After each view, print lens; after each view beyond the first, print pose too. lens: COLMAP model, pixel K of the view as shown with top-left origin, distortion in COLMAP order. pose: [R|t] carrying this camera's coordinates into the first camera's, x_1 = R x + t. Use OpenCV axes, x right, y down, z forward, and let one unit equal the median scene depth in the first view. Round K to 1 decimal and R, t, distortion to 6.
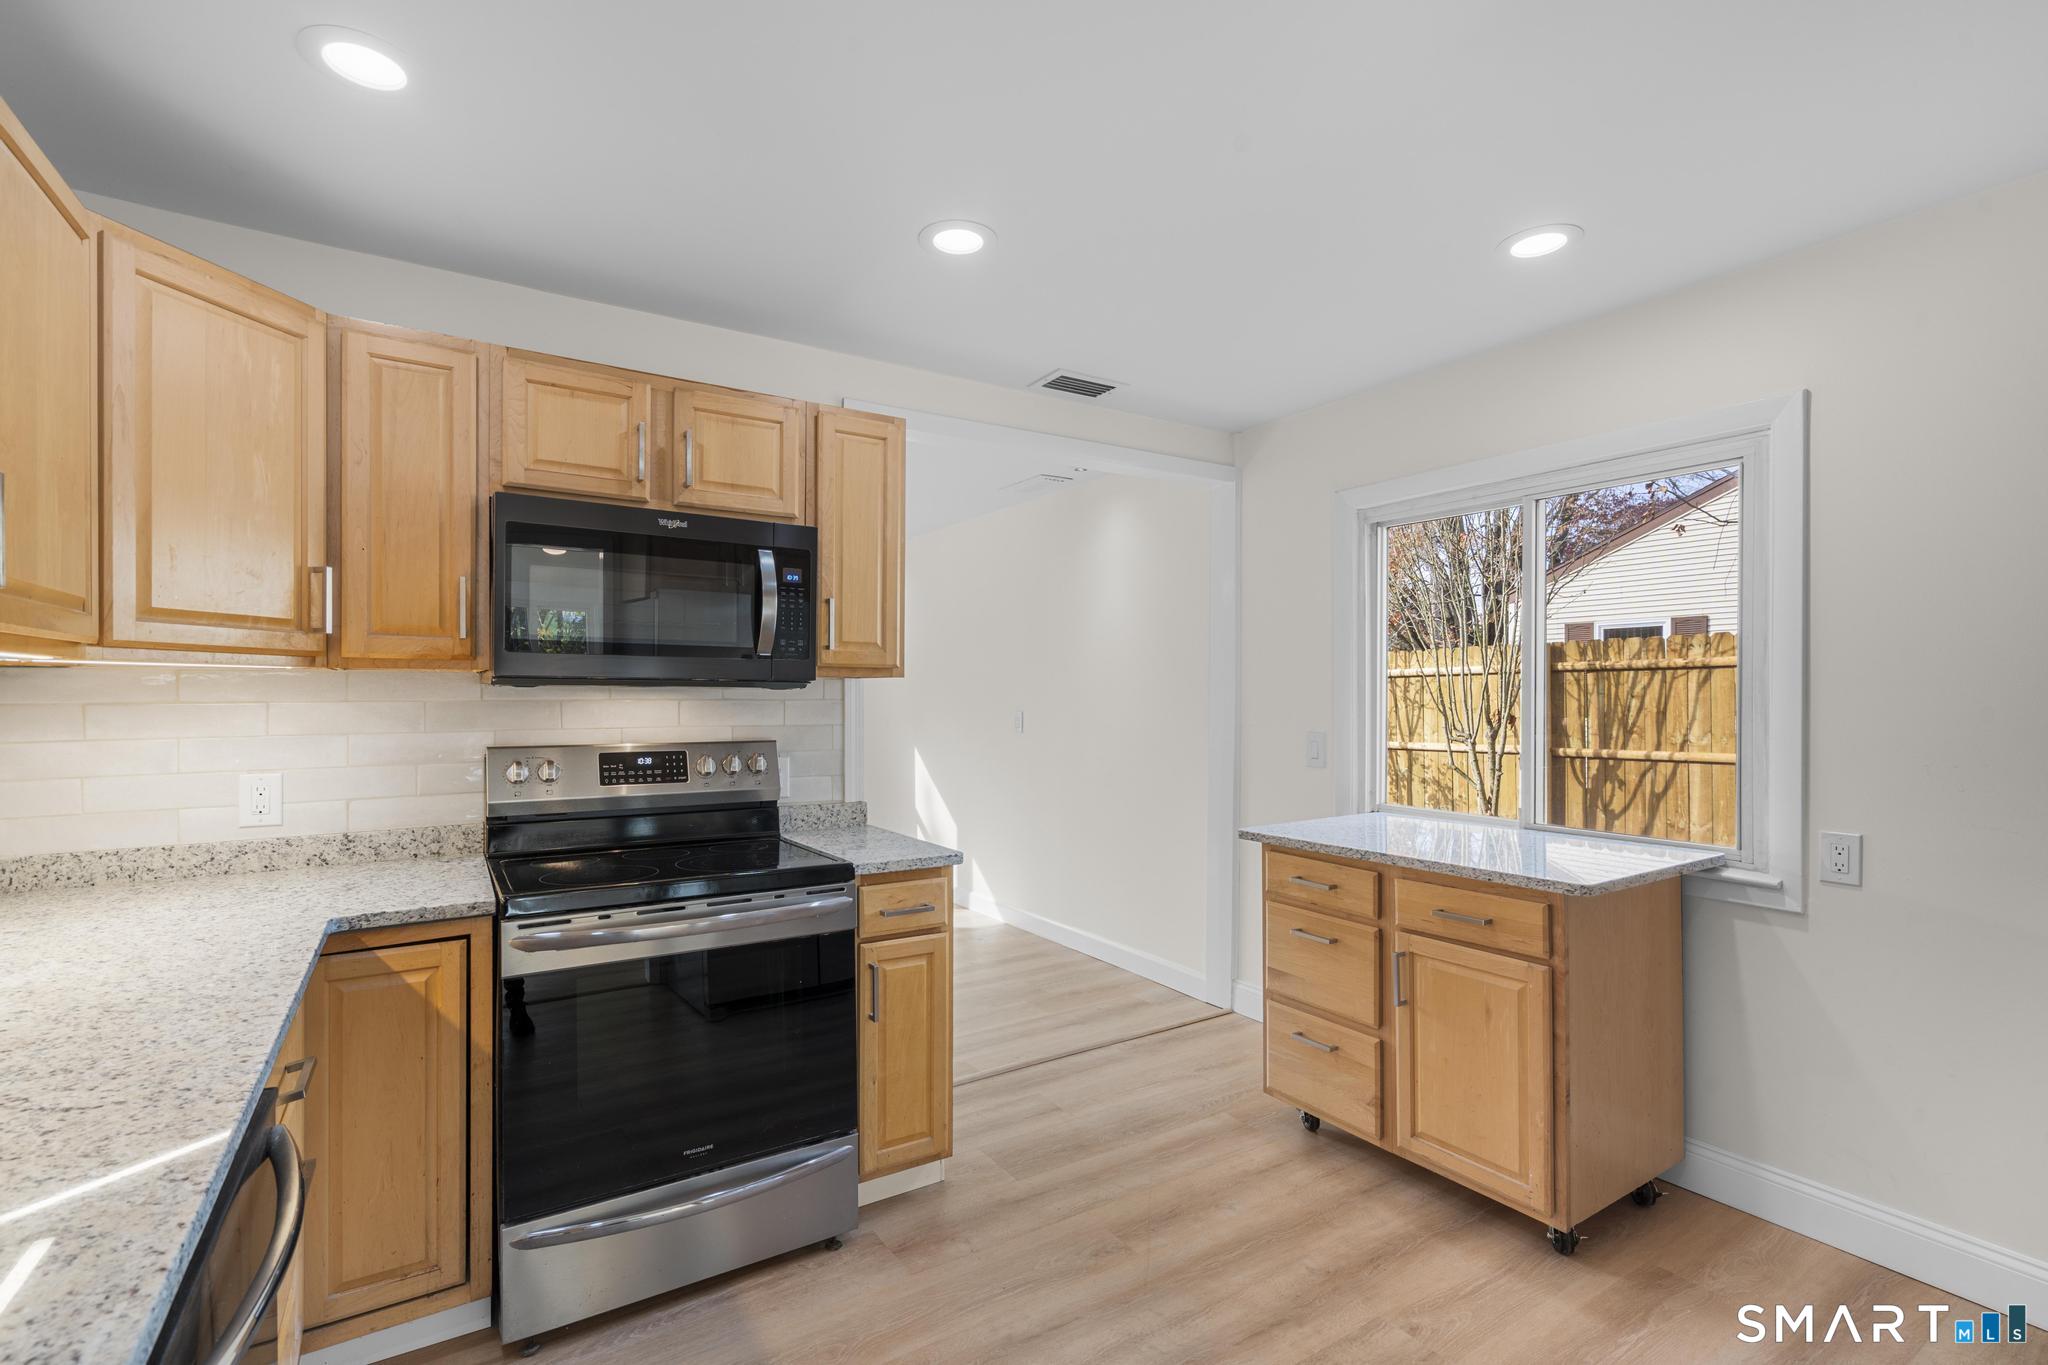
lens RADIAL K [[933.0, 0, 1018.7], [0, 933.0, 699.1], [0, 0, 1]] dist [-0.012580, 0.007305]
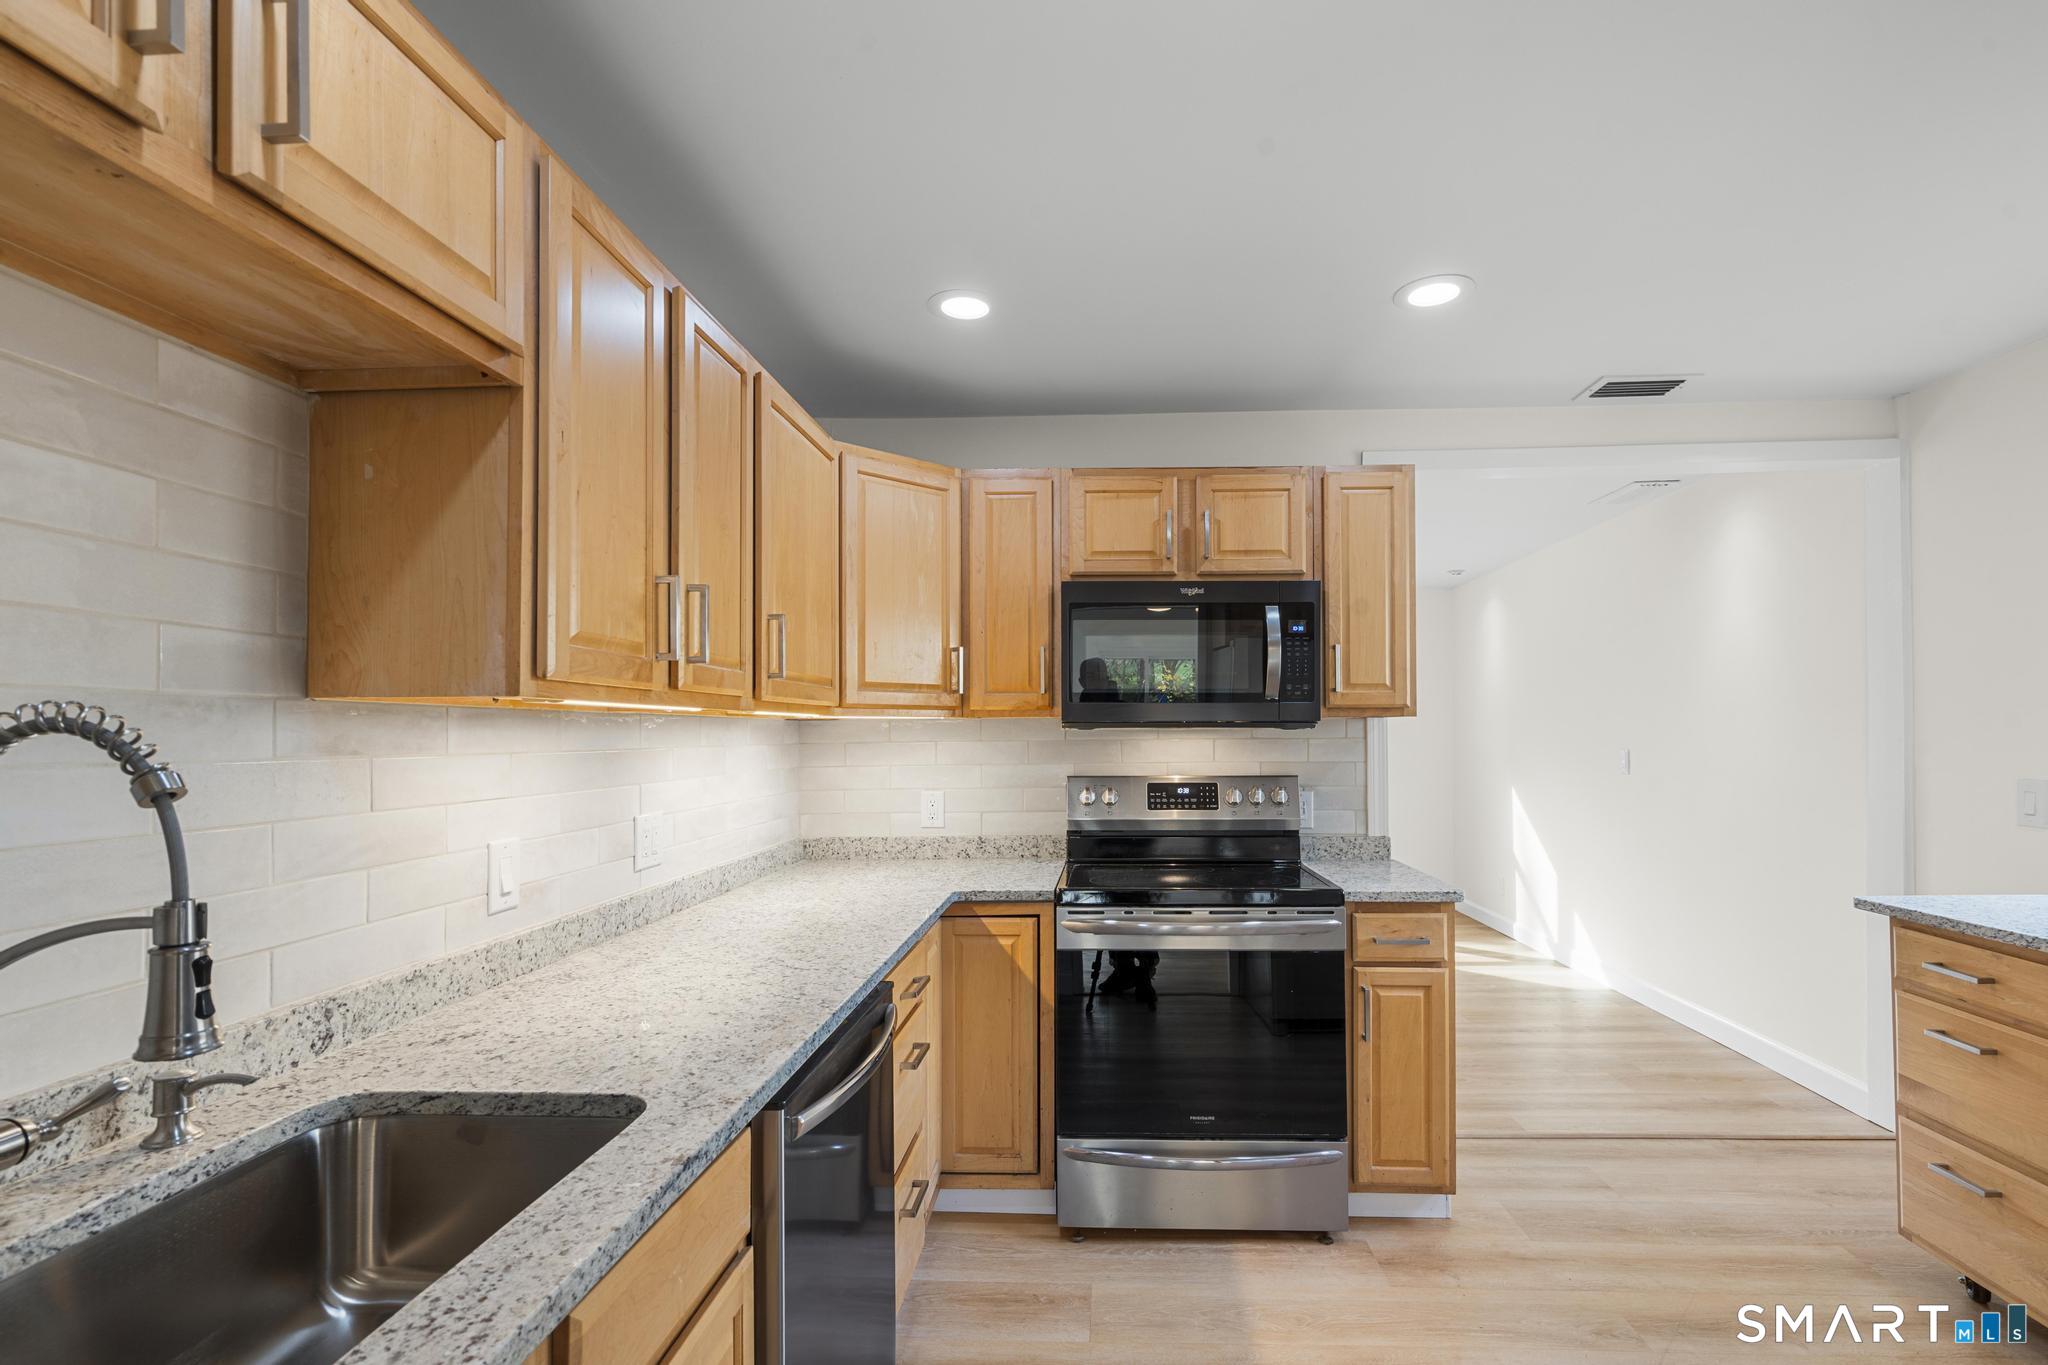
lens RADIAL K [[951.1, 0, 1063.7], [0, 951.1, 723.4], [0, 0, 1]] dist [-0.011233, 0.008634]
pose [[0.816852, -0.012618, -0.576709, 0.180294], [0.004745, 0.999874, -0.015155, -0.001592], [0.576827, 0.009643, 0.816809, -0.081569]]
